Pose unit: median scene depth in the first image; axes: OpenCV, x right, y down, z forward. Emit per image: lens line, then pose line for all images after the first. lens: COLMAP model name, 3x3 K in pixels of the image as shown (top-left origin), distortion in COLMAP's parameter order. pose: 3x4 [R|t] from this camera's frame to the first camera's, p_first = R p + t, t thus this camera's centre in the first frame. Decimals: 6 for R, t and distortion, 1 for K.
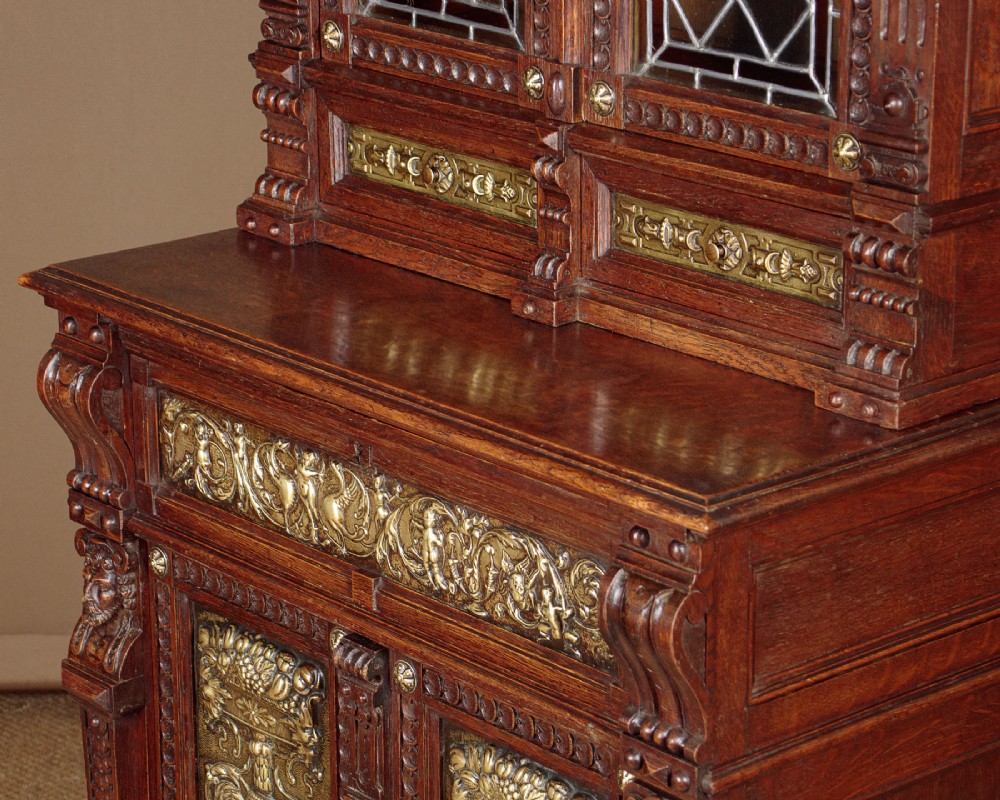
lens RADIAL K [[3146.3, 0, 500.0], [0, 3146.3, 400.0], [0, 0, 1]] dist [0.402024, 1.080927]
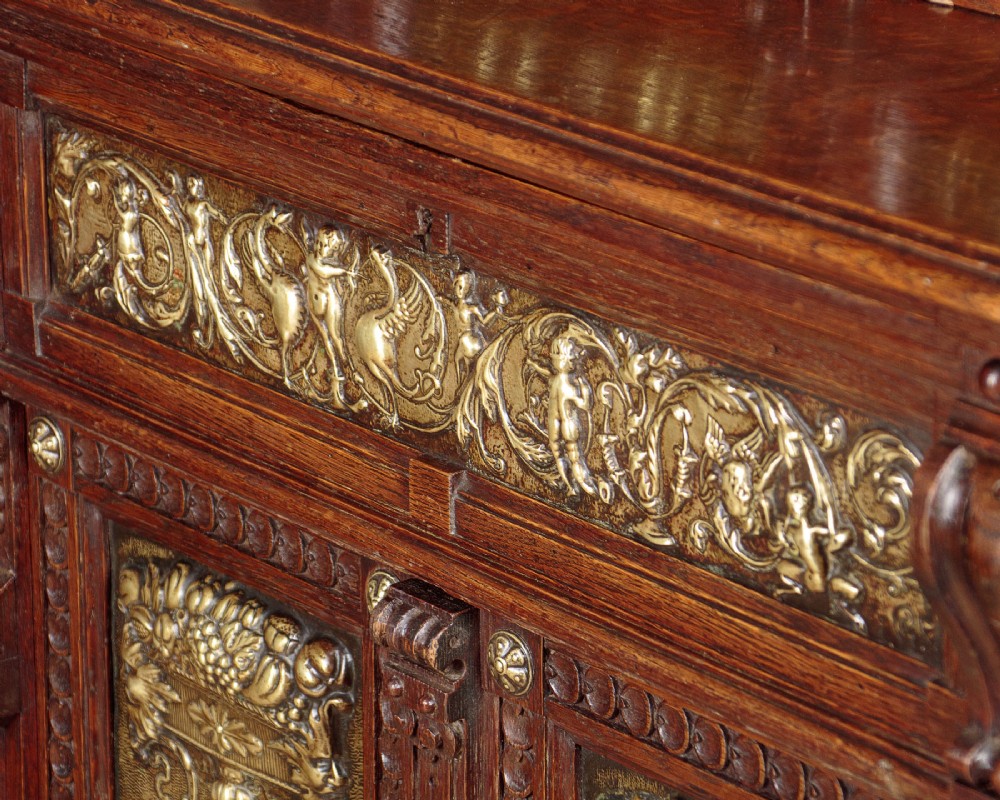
lens RADIAL K [[4548.9, 0, 500.0], [0, 4548.9, 400.0], [0, 0, 1]] dist [0.676237, 3.456613]
pose [[0.999598, 0.013677, -0.024834, -0.013664], [-0.013107, 0.999650, 0.022990, 0.027290], [0.025140, -0.022655, 0.999427, 0.253694]]
